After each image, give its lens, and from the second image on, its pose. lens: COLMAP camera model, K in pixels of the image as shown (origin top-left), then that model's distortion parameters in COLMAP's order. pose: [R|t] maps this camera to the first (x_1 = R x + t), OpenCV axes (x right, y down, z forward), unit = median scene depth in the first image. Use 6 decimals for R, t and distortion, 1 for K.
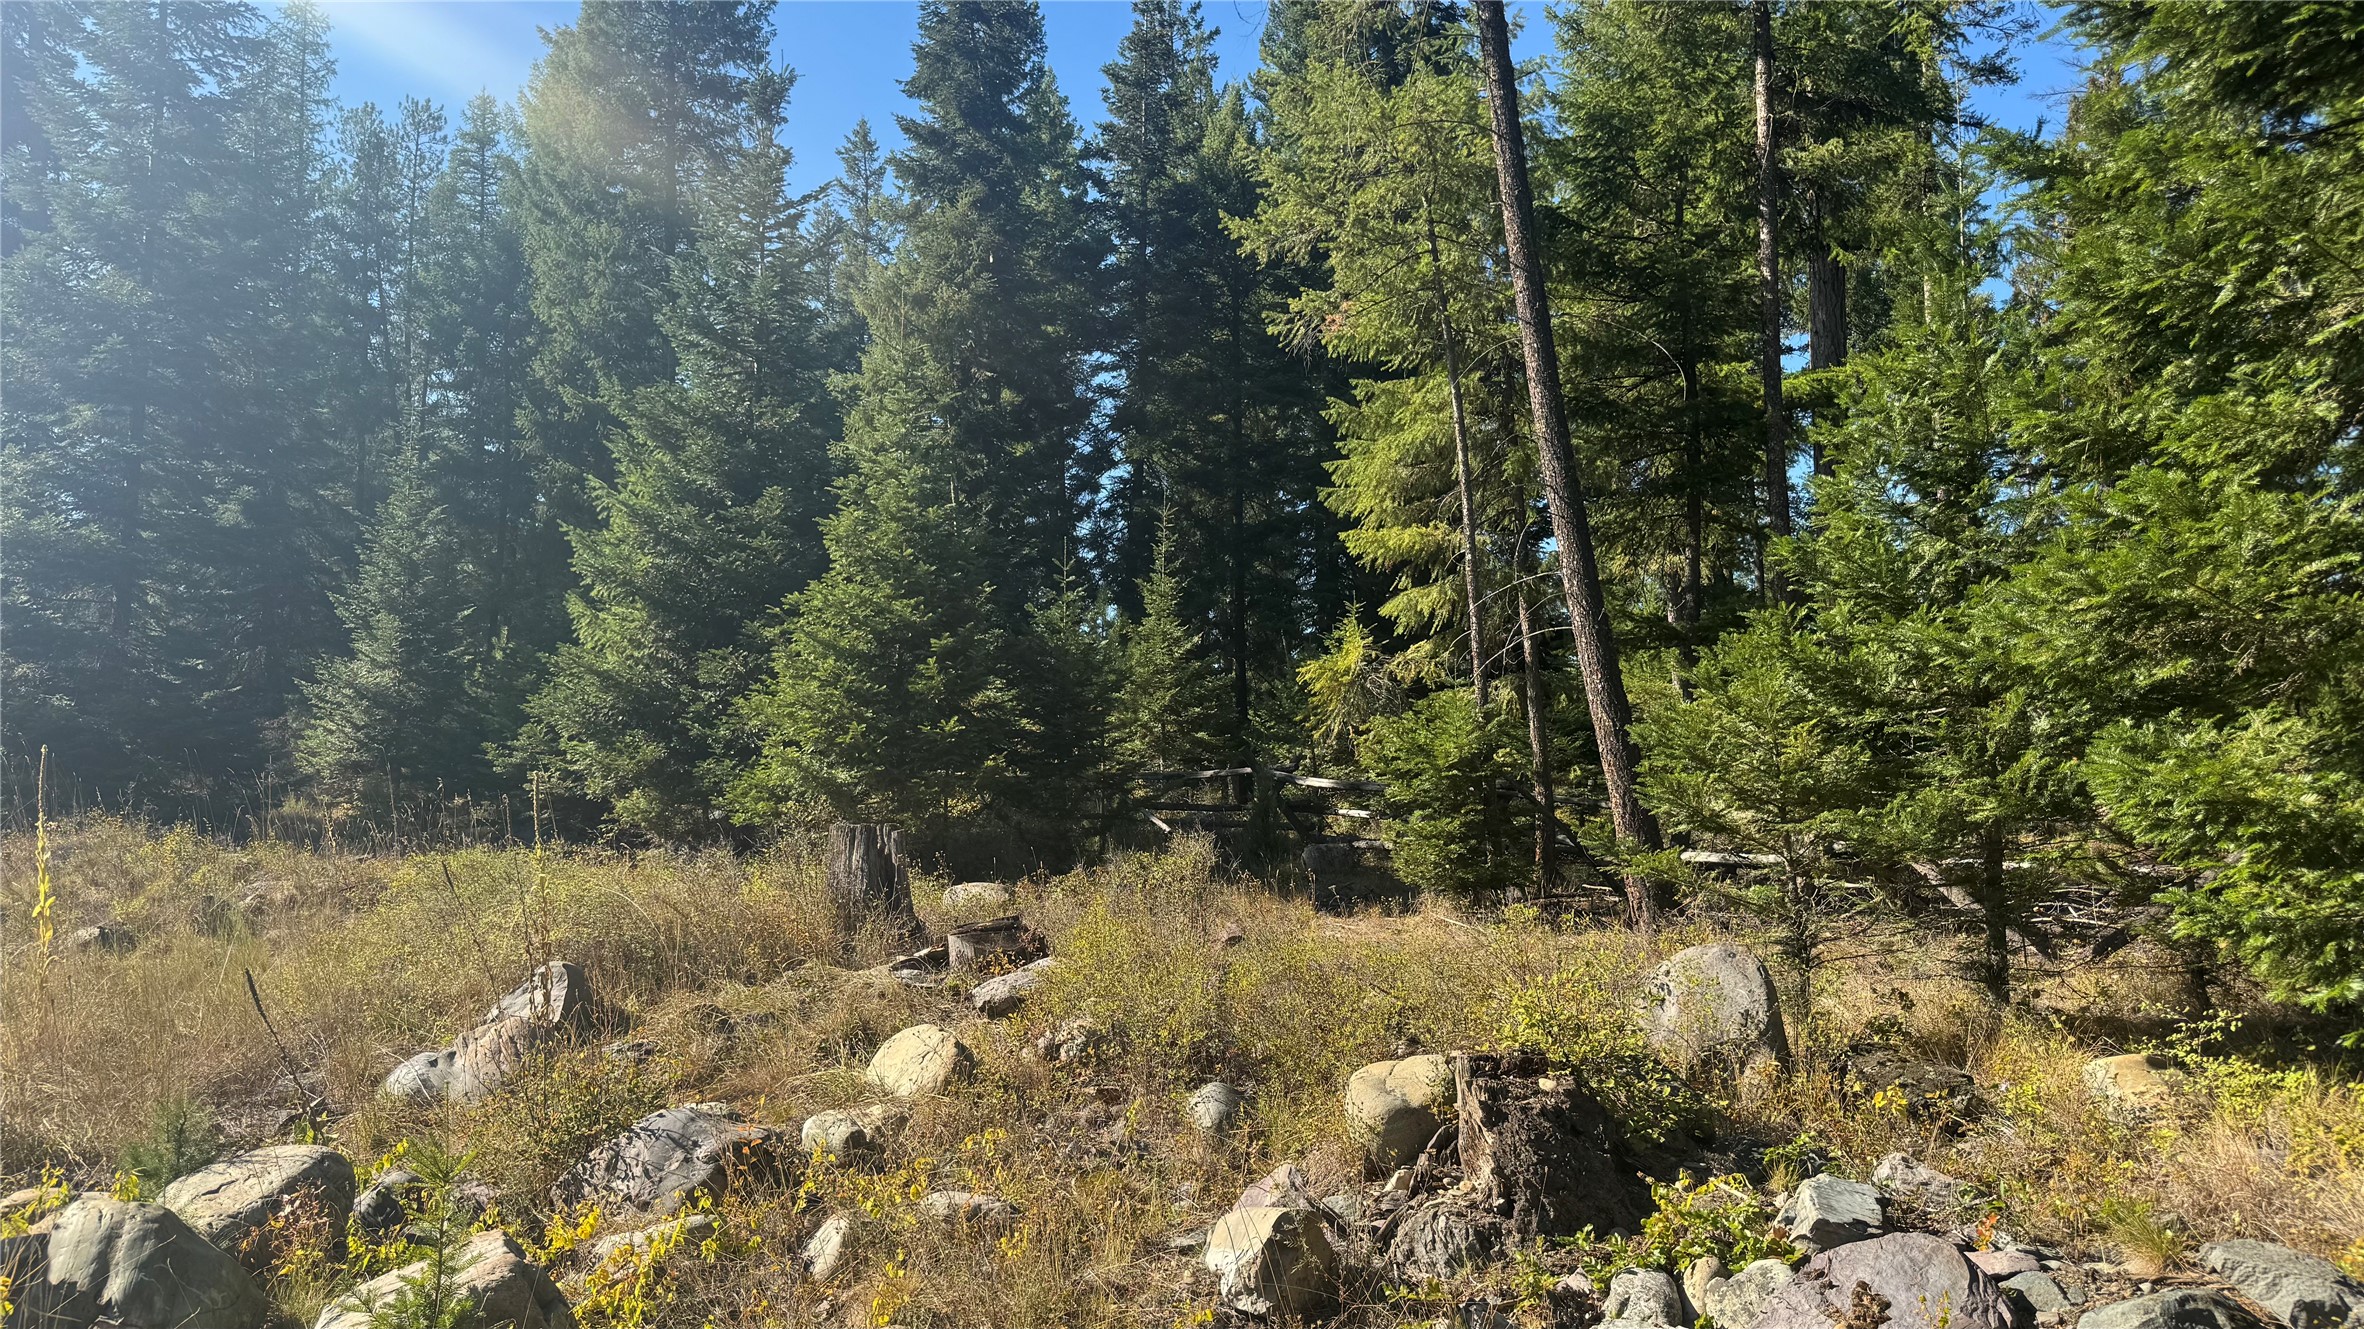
lens RADIAL K [[1698.1, 0, 1178.4], [0, 1698.1, 693.5], [0, 0, 1]] dist [0.135062, -0.217815]
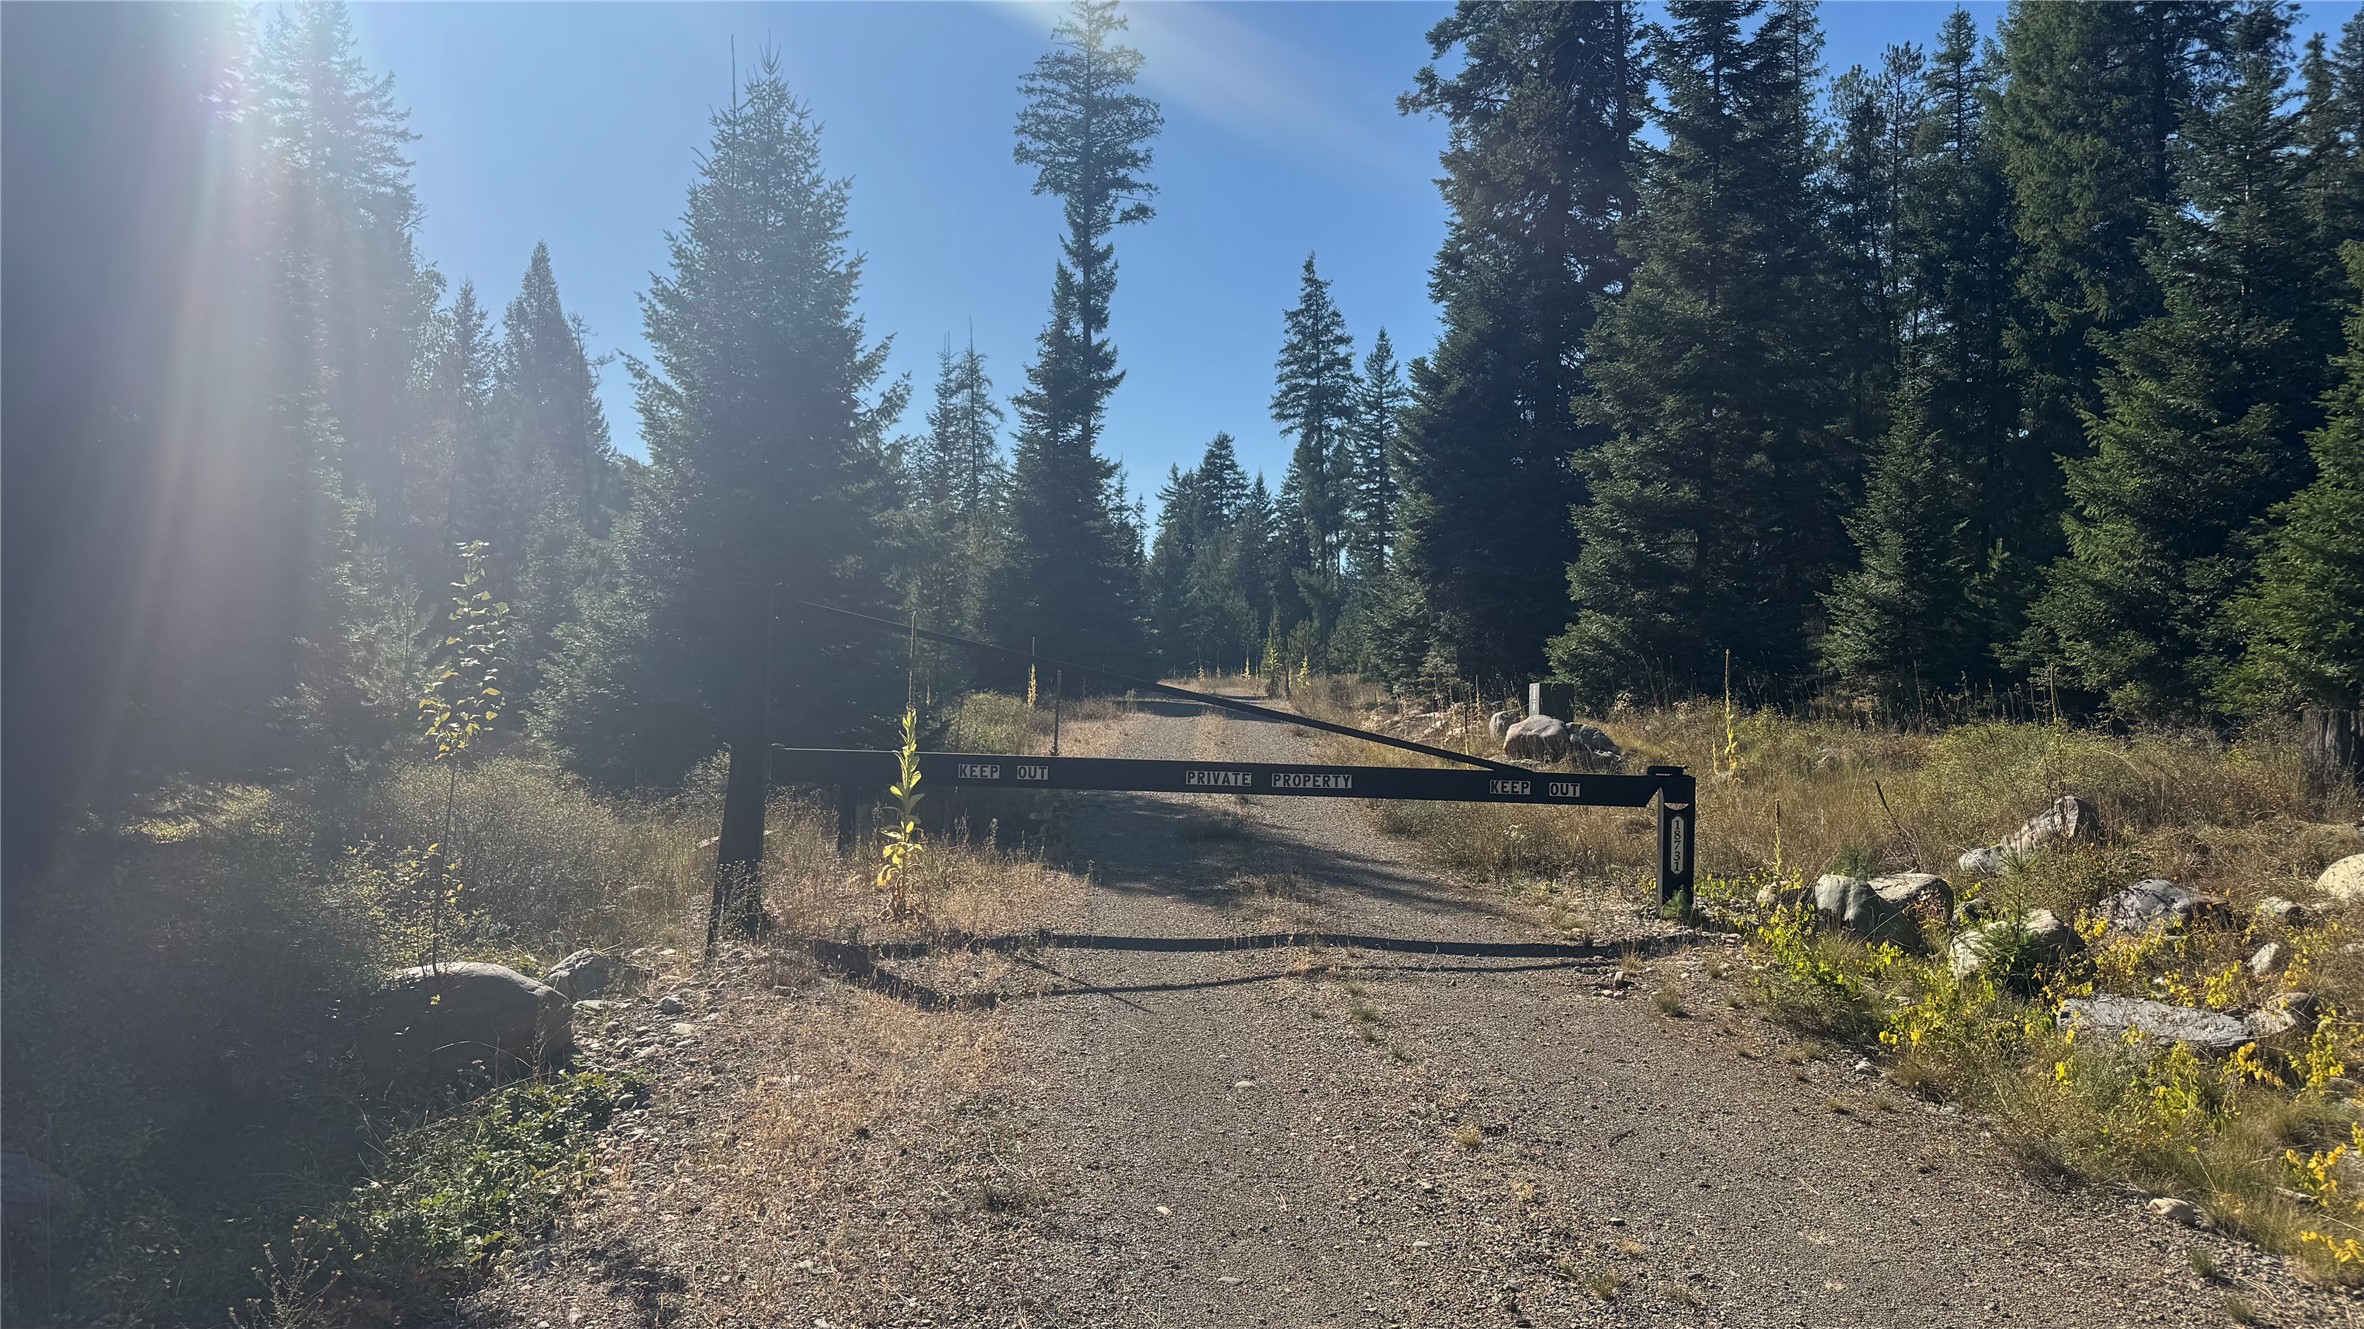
lens RADIAL K [[1609.4, 0, 1182.0], [0, 1609.4, 664.5], [0, 0, 1]] dist [0.005305, -0.025621]
pose [[0.667968, -0.005897, -0.744167, 0.061053], [0.036436, 0.999028, 0.024789, -0.005921], [0.743298, -0.043673, 0.667534, -0.187769]]
